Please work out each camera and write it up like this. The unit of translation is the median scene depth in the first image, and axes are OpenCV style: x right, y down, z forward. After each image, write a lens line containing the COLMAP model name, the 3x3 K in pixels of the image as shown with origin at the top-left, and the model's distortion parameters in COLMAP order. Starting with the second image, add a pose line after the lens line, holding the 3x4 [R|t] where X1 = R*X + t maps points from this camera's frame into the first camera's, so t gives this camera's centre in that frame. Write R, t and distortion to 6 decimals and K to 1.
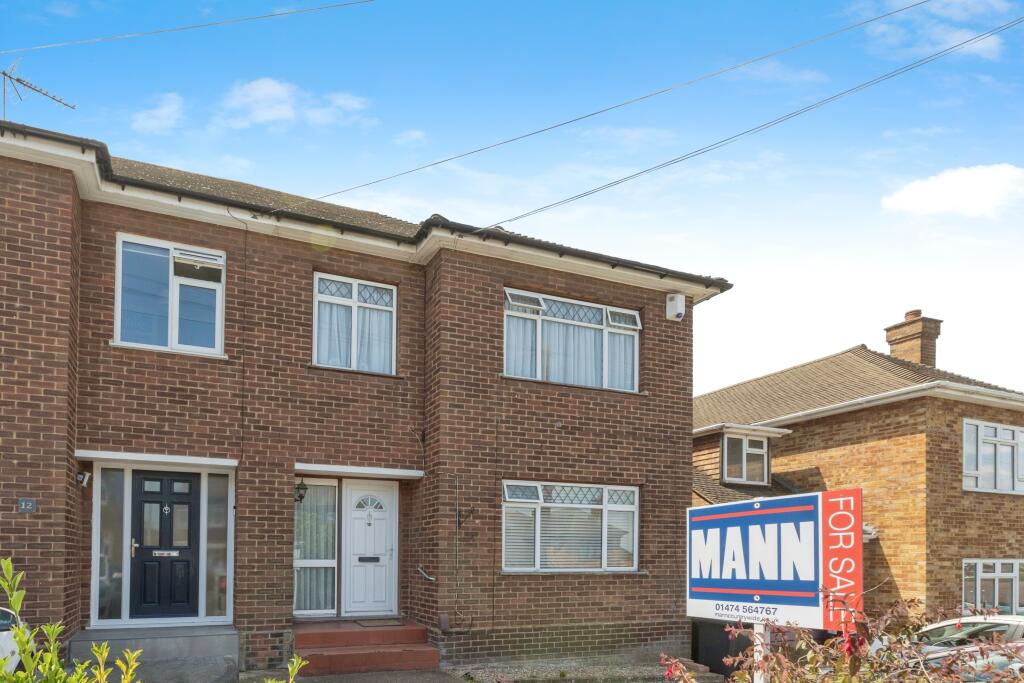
lens RADIAL K [[462.6, 0, 529.6], [0, 462.6, 341.8], [0, 0, 1]] dist [0.000560, -0.000345]
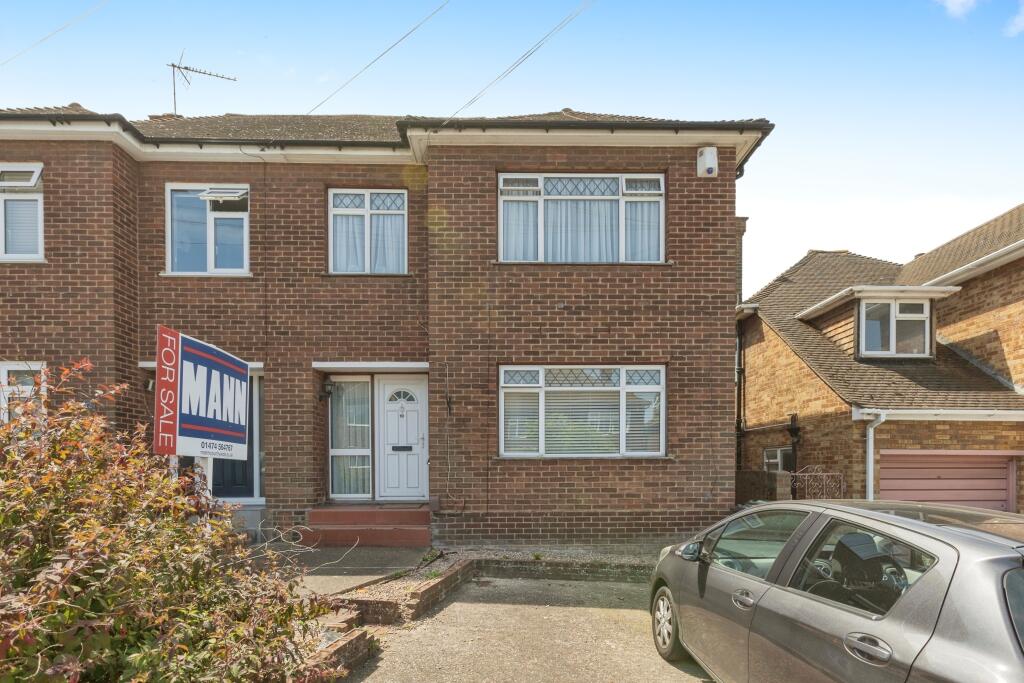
lens RADIAL K [[479.0, 0, 511.9], [0, 479.0, 237.6], [0, 0, 1]] dist [0.001836, -0.000058]
pose [[0.954513, -0.133612, -0.266558, 0.269206], [0.136688, 0.990589, -0.007068, 0.034806], [0.264994, -0.029689, 0.963793, 0.020670]]
